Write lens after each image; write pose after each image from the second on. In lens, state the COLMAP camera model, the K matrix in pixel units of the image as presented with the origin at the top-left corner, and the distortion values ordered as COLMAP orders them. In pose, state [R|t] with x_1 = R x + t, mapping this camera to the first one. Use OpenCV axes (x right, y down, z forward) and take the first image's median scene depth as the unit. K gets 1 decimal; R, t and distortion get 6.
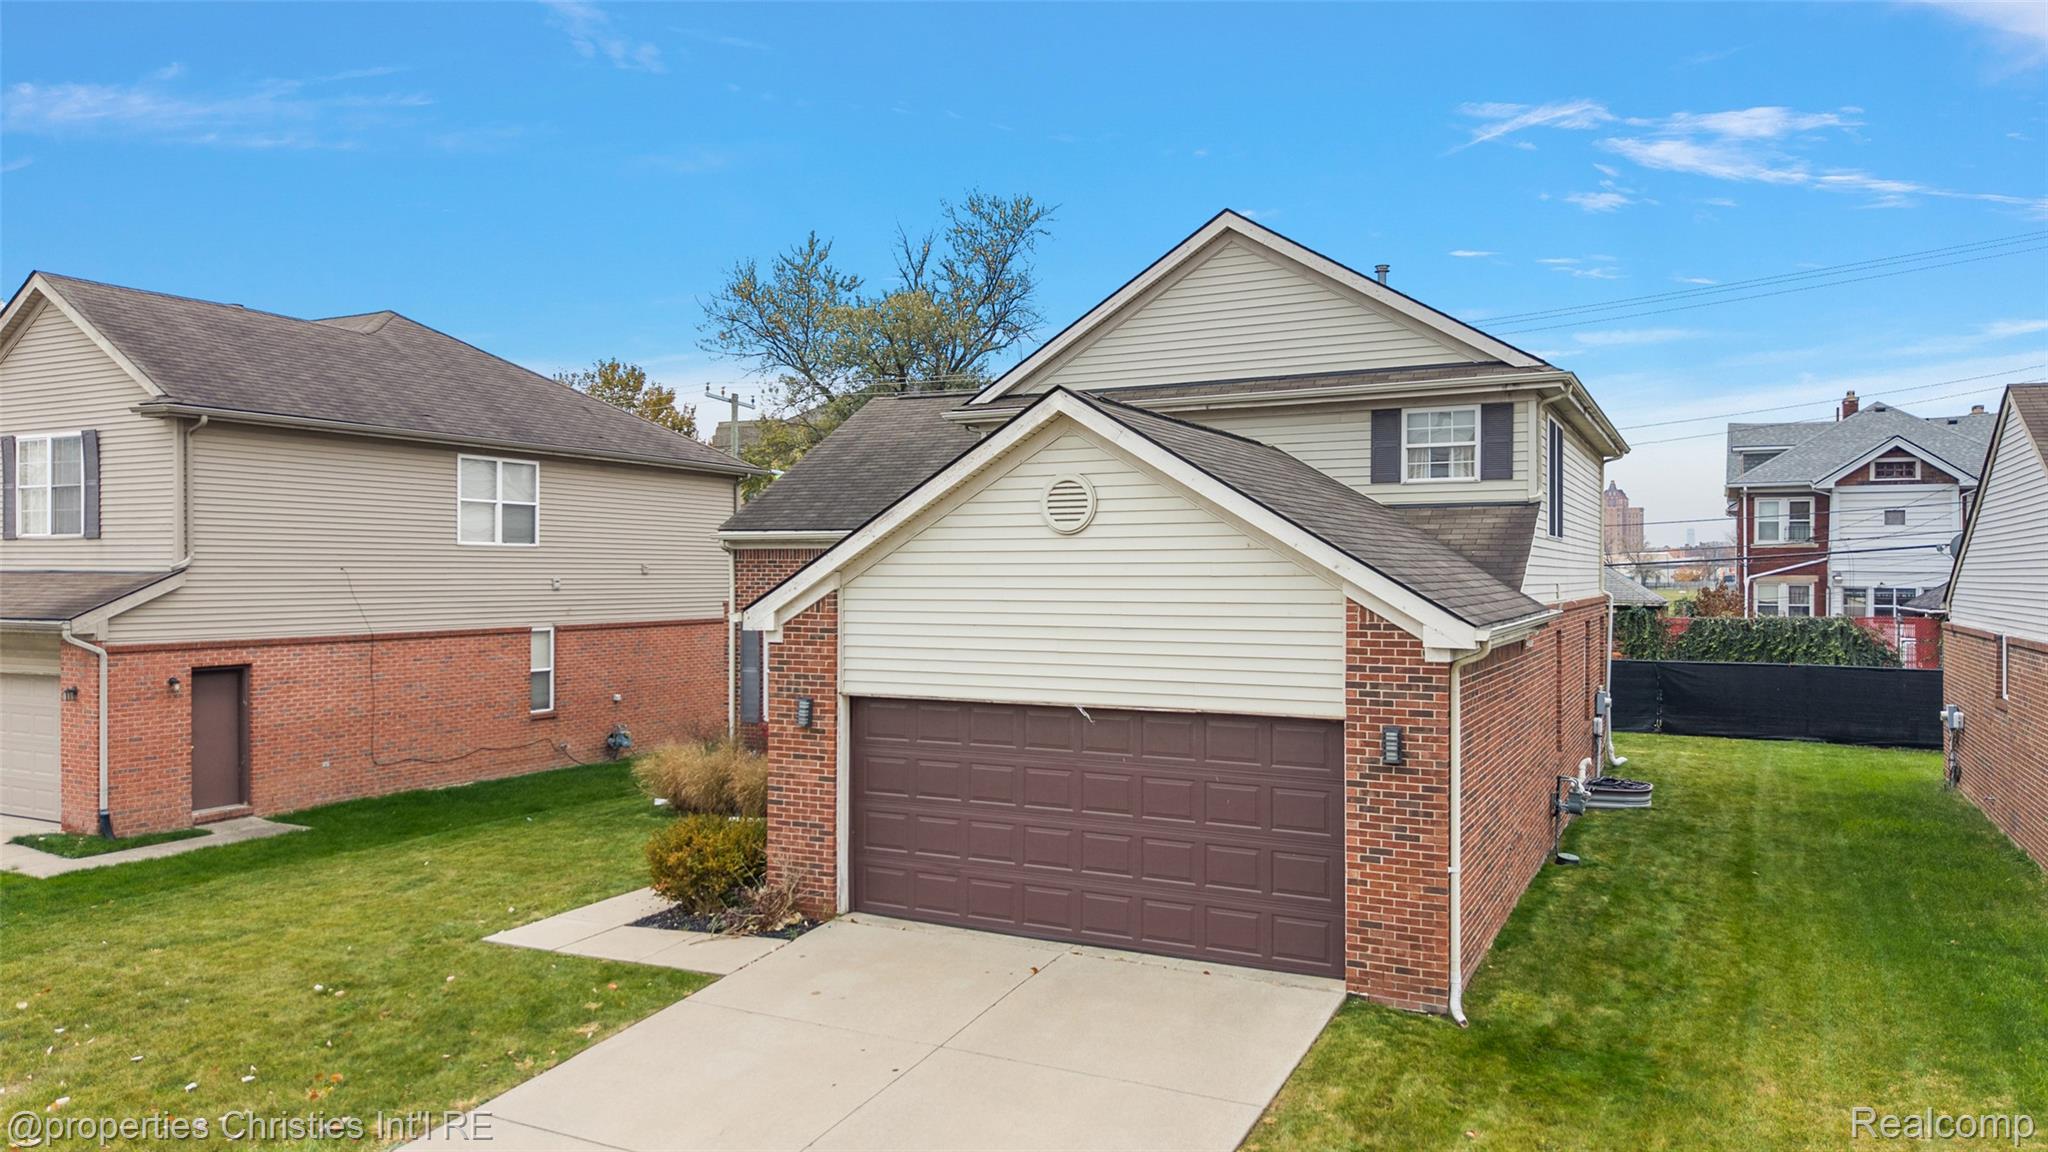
lens RADIAL K [[1378.8, 0, 1034.0], [0, 1378.8, 589.0], [0, 0, 1]] dist [0.045485, -0.061132]
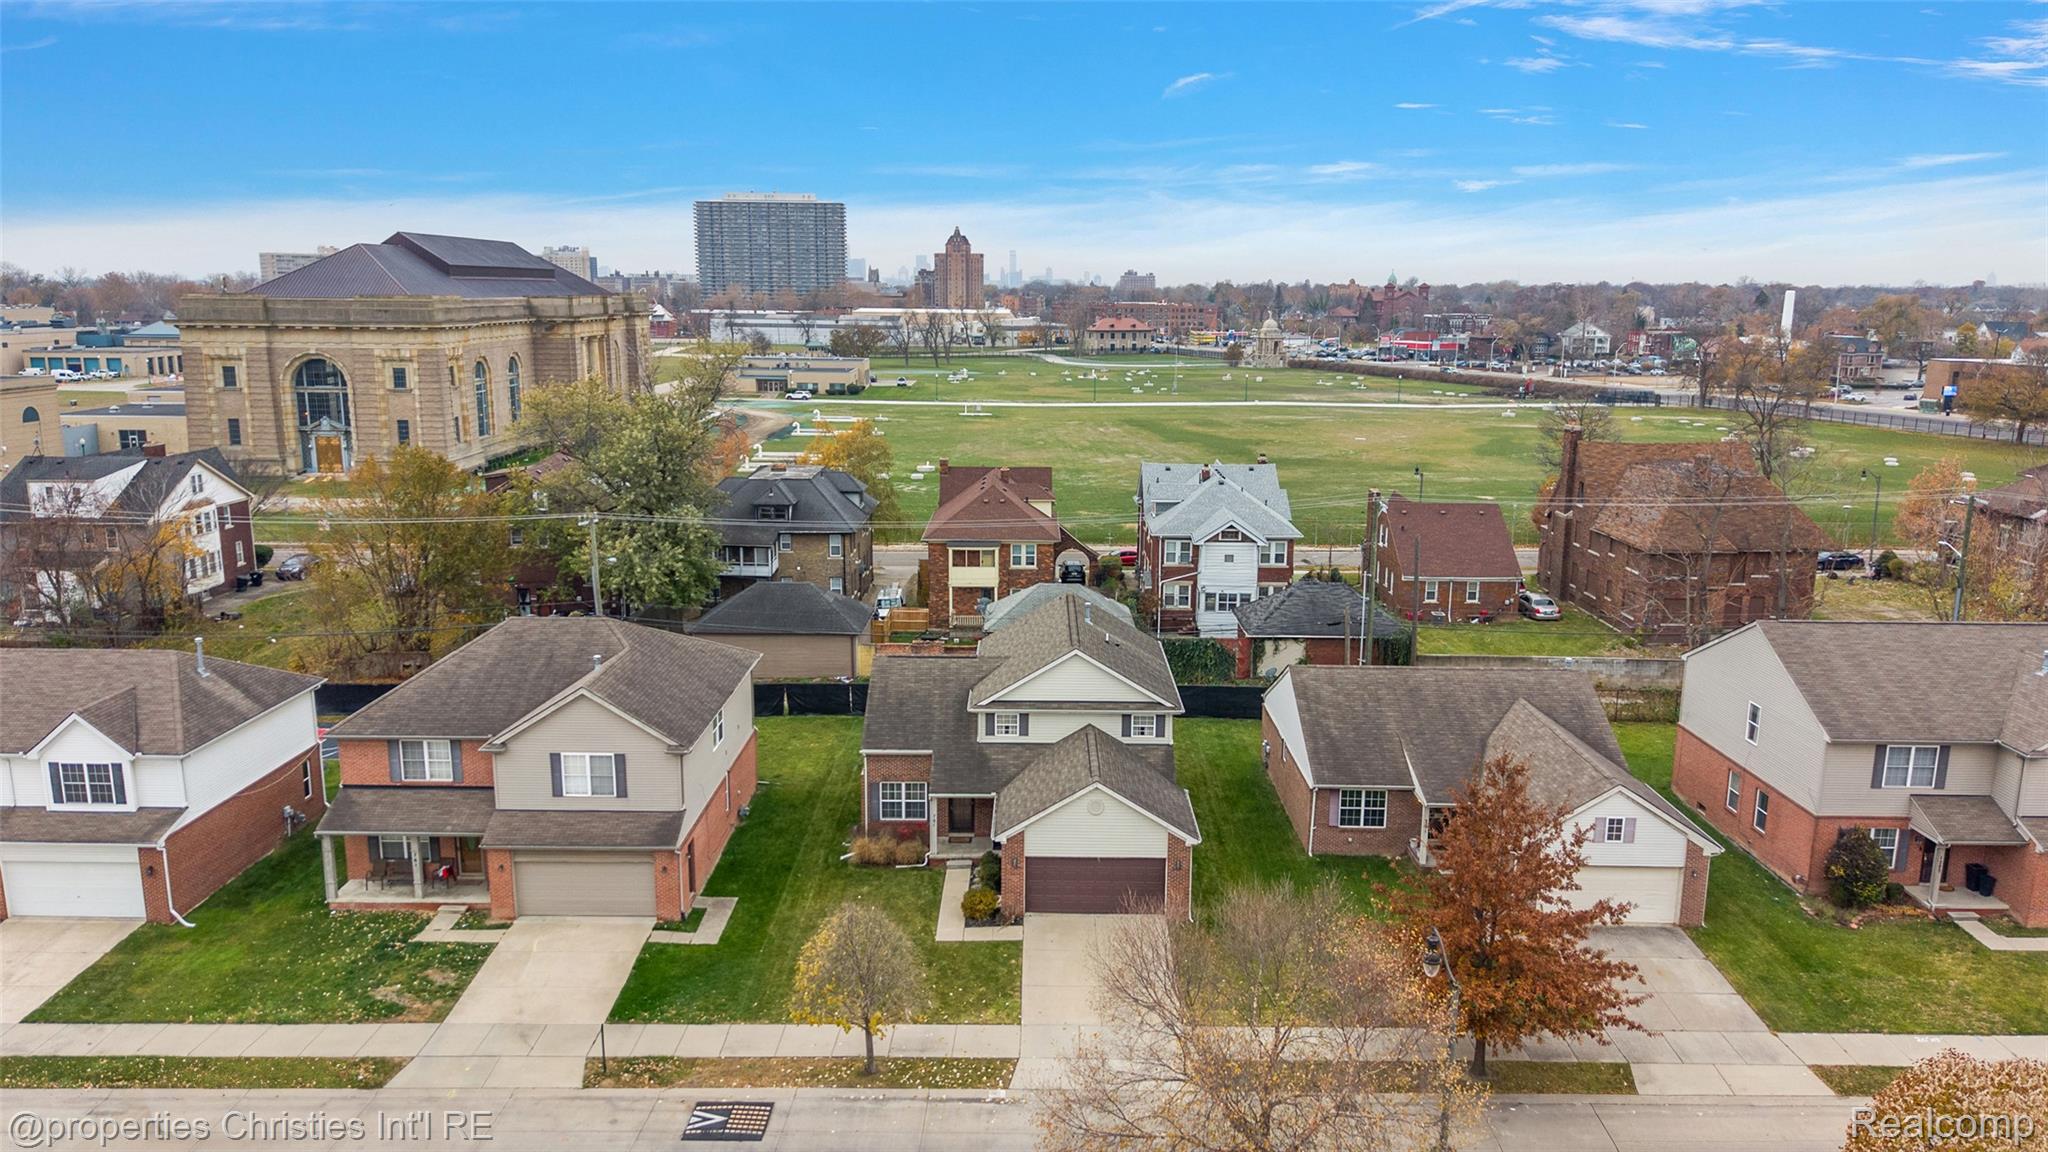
lens RADIAL K [[1406.6, 0, 1024.0], [0, 1406.6, 576.0], [0, 0, 1]] dist [0.086824, -0.125028]
pose [[0.897717, -0.086562, 0.431985, -1.662802], [0.001007, 0.980909, 0.194465, -1.351462], [-0.440571, -0.174140, 0.880666, -2.099012]]
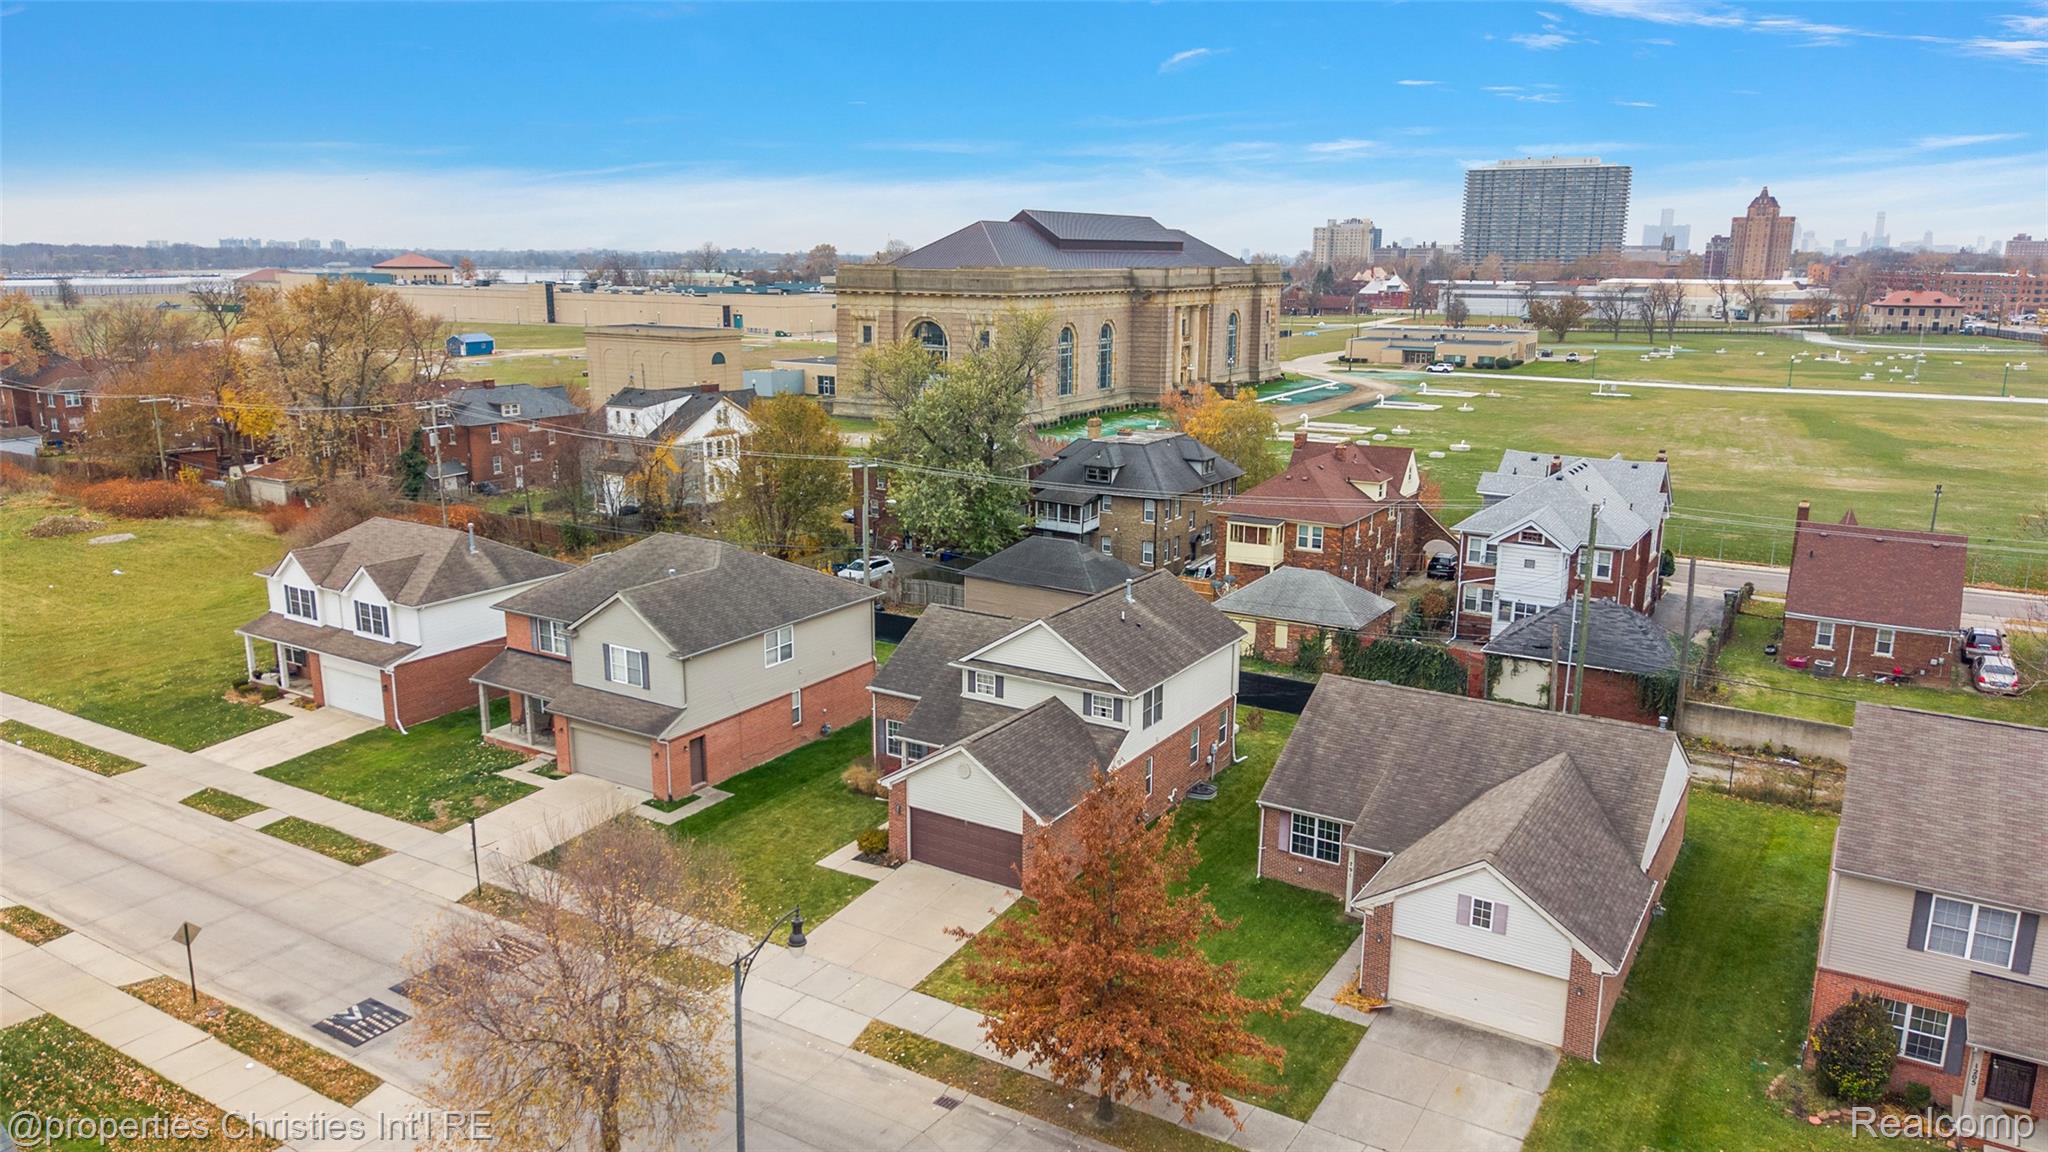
lens RADIAL K [[1383.5, 0, 1029.8], [0, 1383.5, 596.2], [0, 0, 1]] dist [0.078442, -0.084976]
pose [[0.996041, 0.022764, -0.085929, 0.495011], [-0.002403, 0.973197, 0.229961, -1.330641], [0.088861, -0.228844, 0.969399, -2.454765]]
